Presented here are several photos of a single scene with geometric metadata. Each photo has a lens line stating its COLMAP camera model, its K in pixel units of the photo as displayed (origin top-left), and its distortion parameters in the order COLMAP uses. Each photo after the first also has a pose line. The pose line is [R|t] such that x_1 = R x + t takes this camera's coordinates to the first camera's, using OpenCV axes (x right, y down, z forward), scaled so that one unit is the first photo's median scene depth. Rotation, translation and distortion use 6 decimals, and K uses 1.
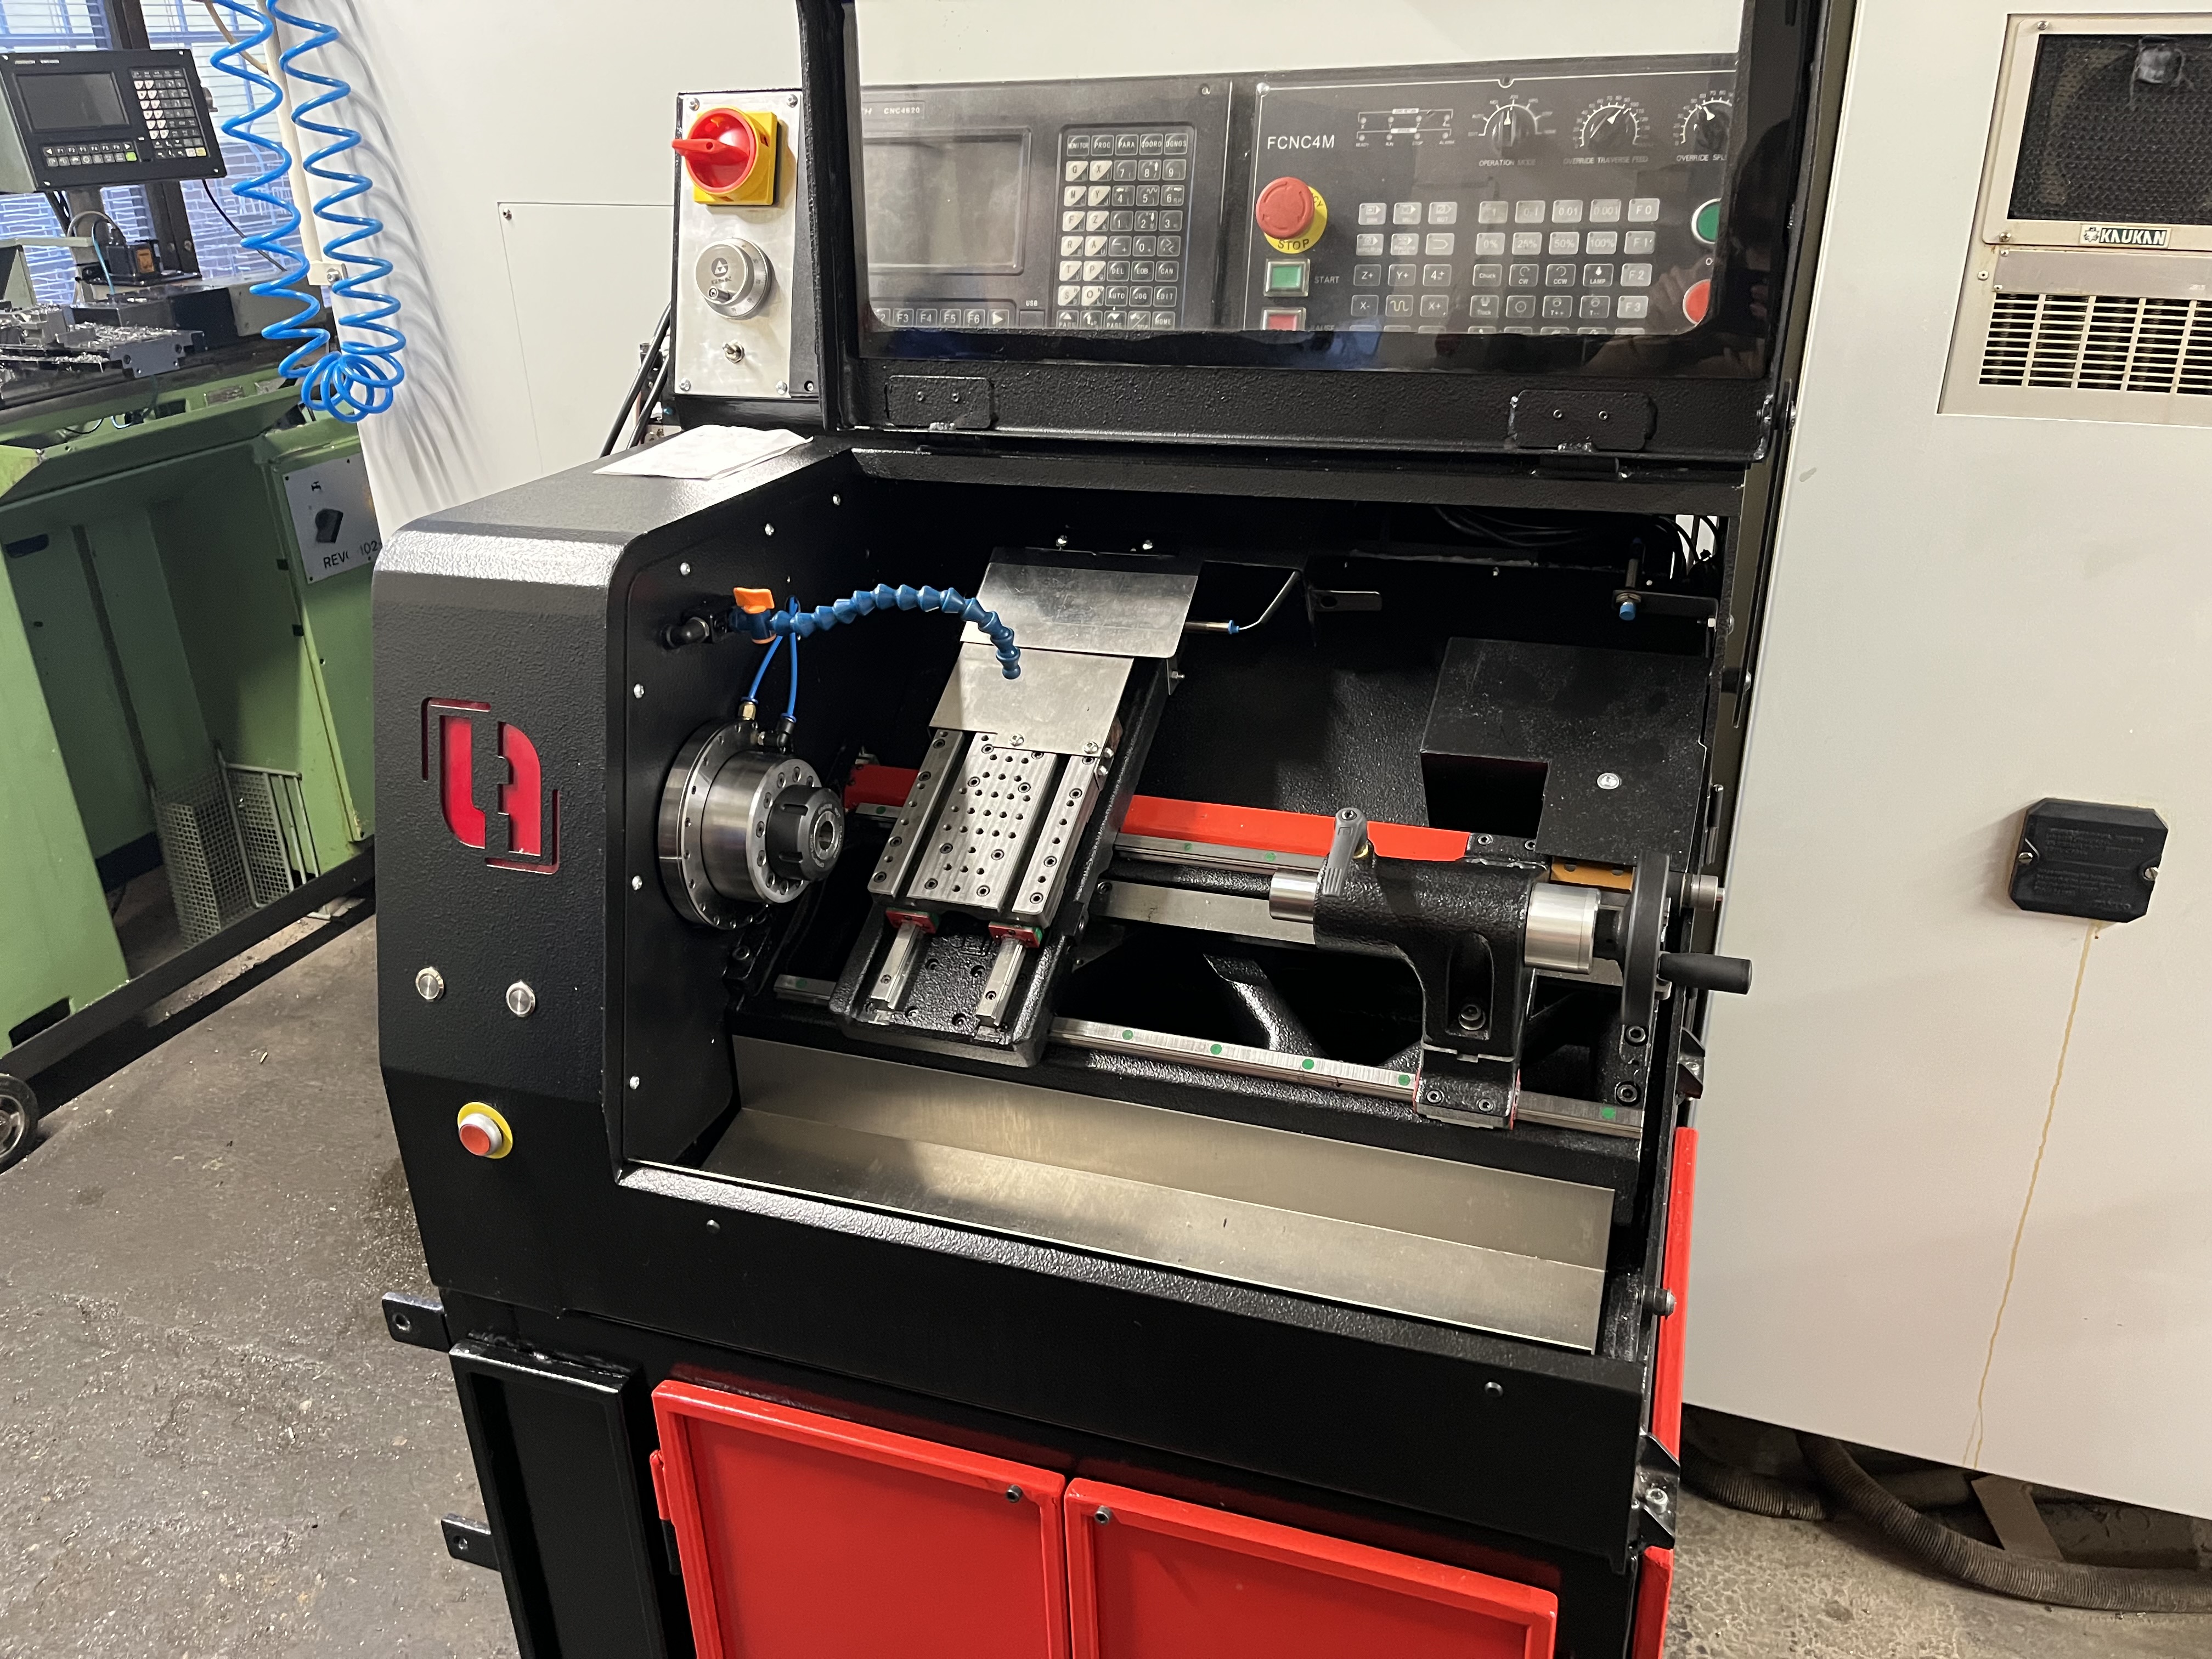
lens RADIAL K [[1695.4, 0, 1103.0], [0, 1695.4, 835.3], [0, 0, 1]] dist [0.068251, -0.110250]
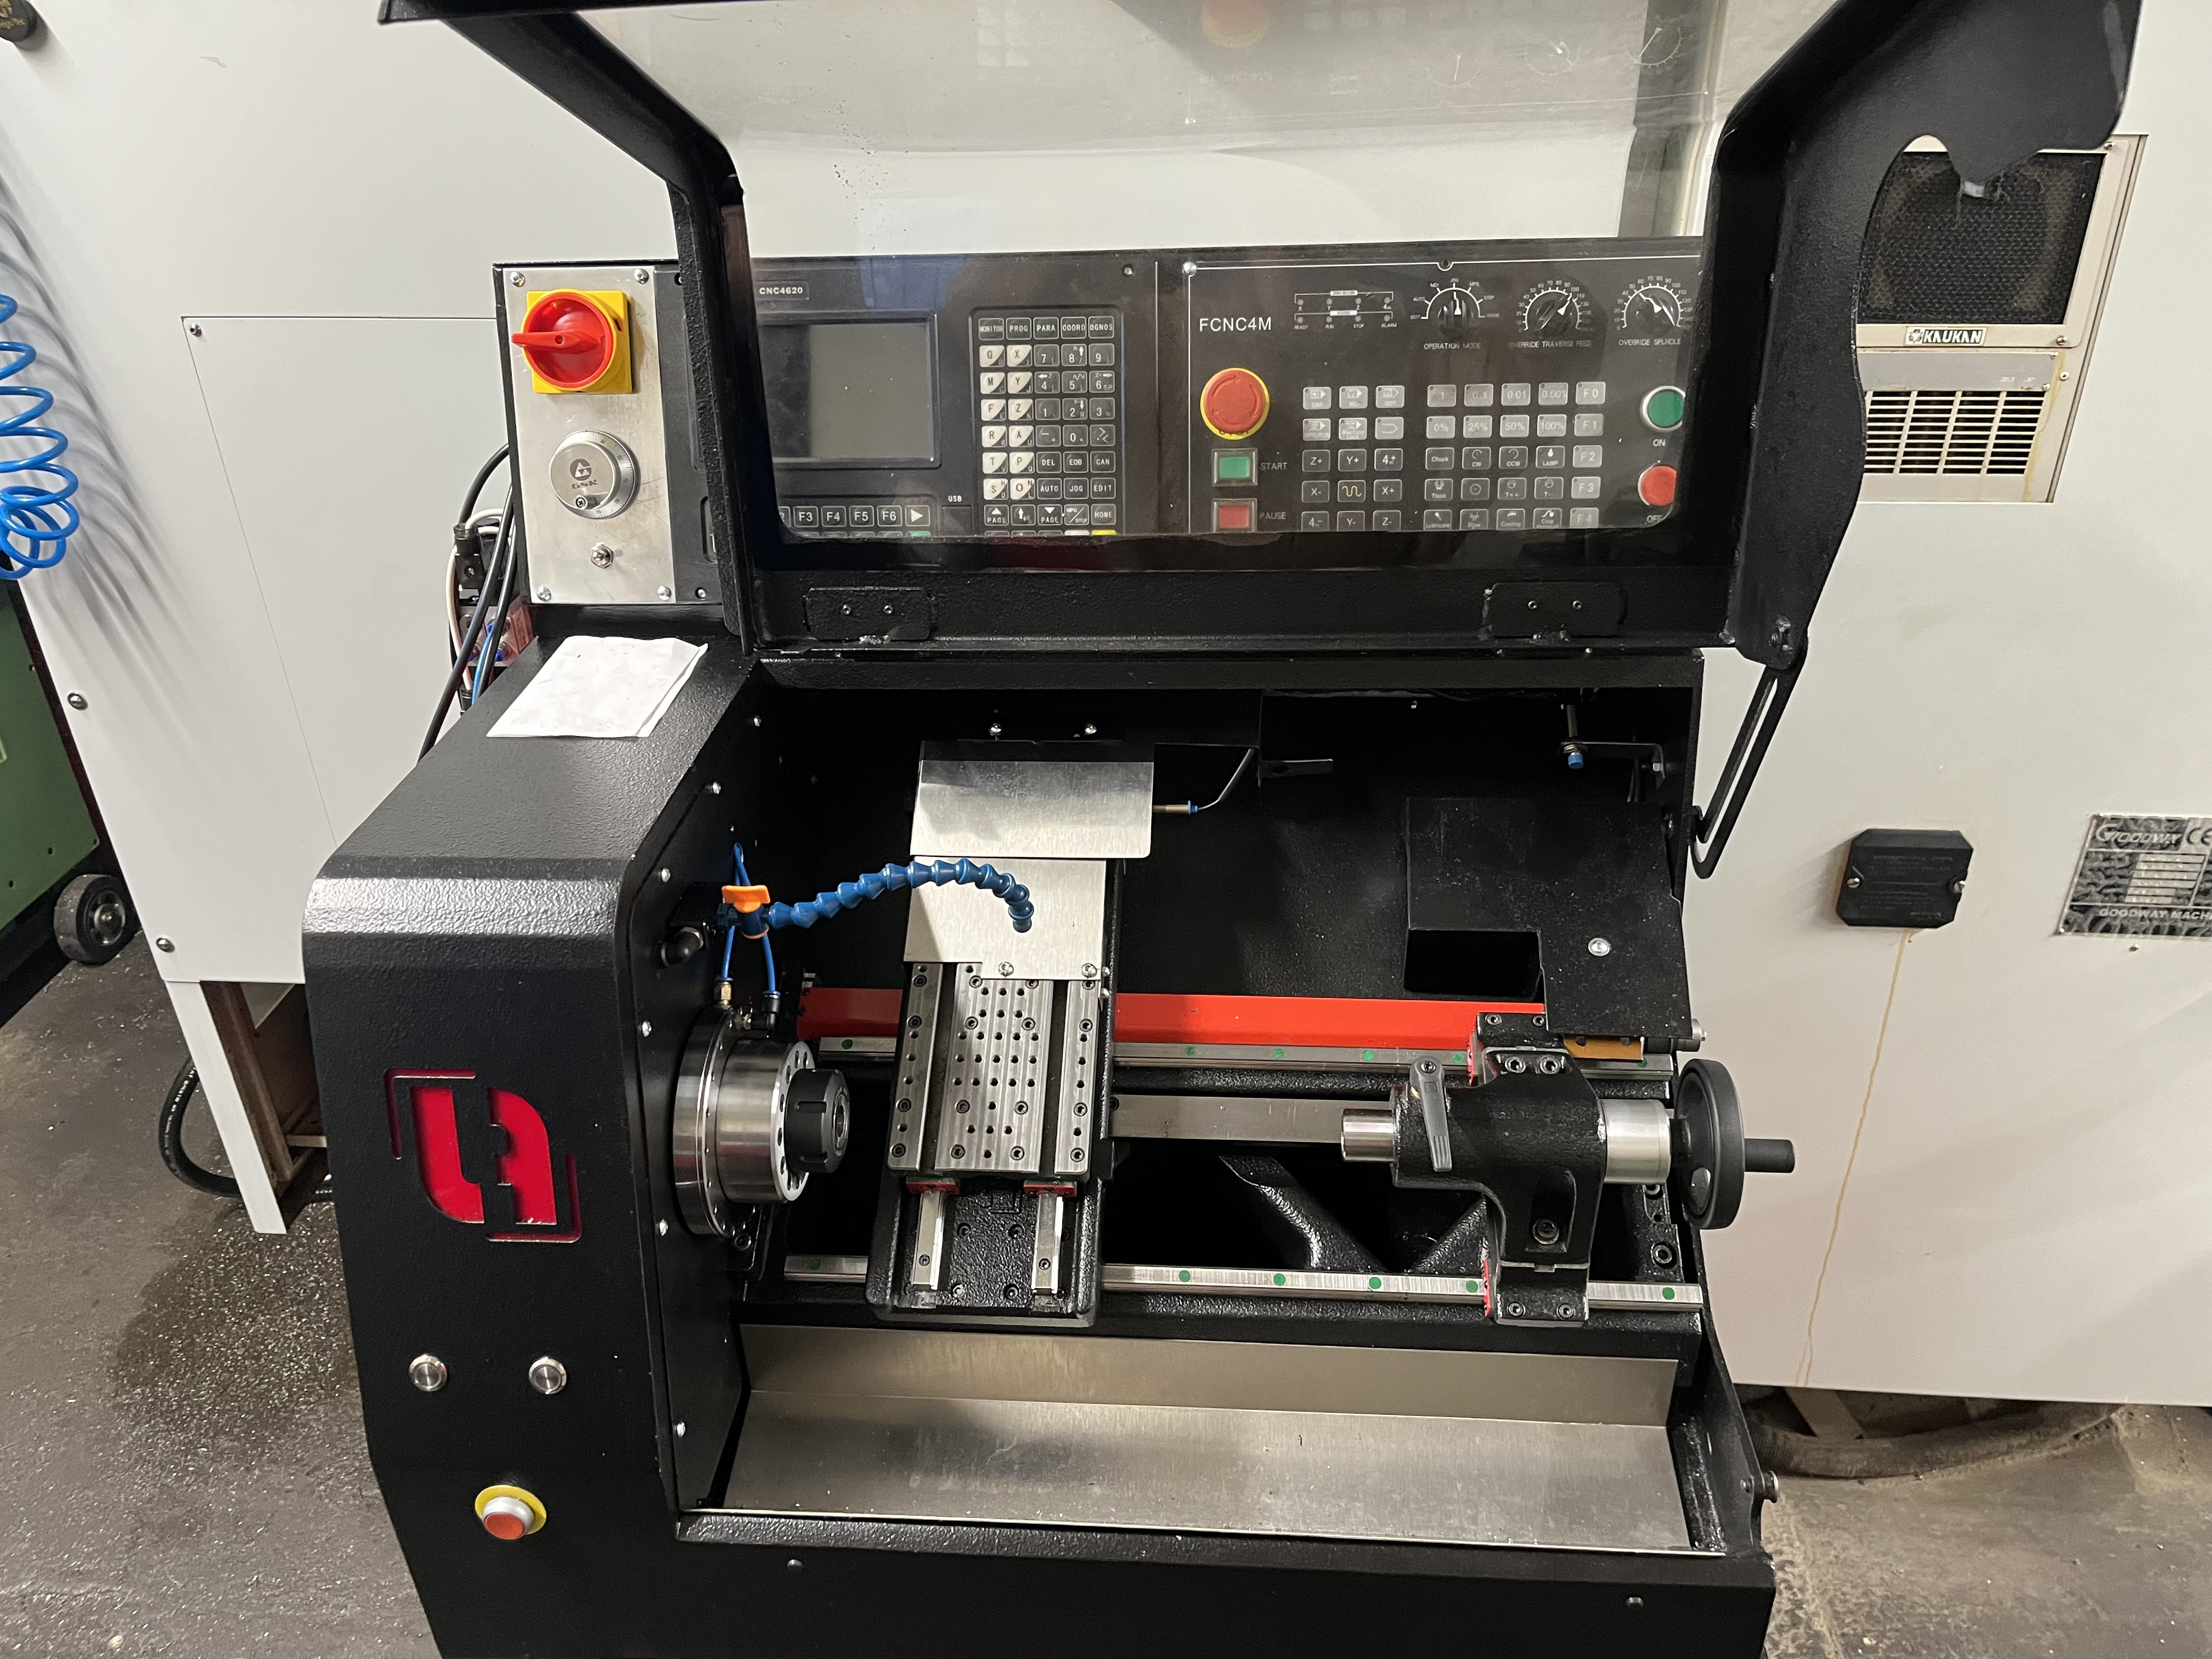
lens RADIAL K [[1691.6, 0, 1098.2], [0, 1691.6, 821.7], [0, 0, 1]] dist [0.069715, -0.113622]
pose [[0.964465, -0.131964, 0.228895, -0.208367], [0.111899, 0.988817, 0.098585, -0.227008], [-0.239345, -0.069468, 0.968446, 0.074123]]
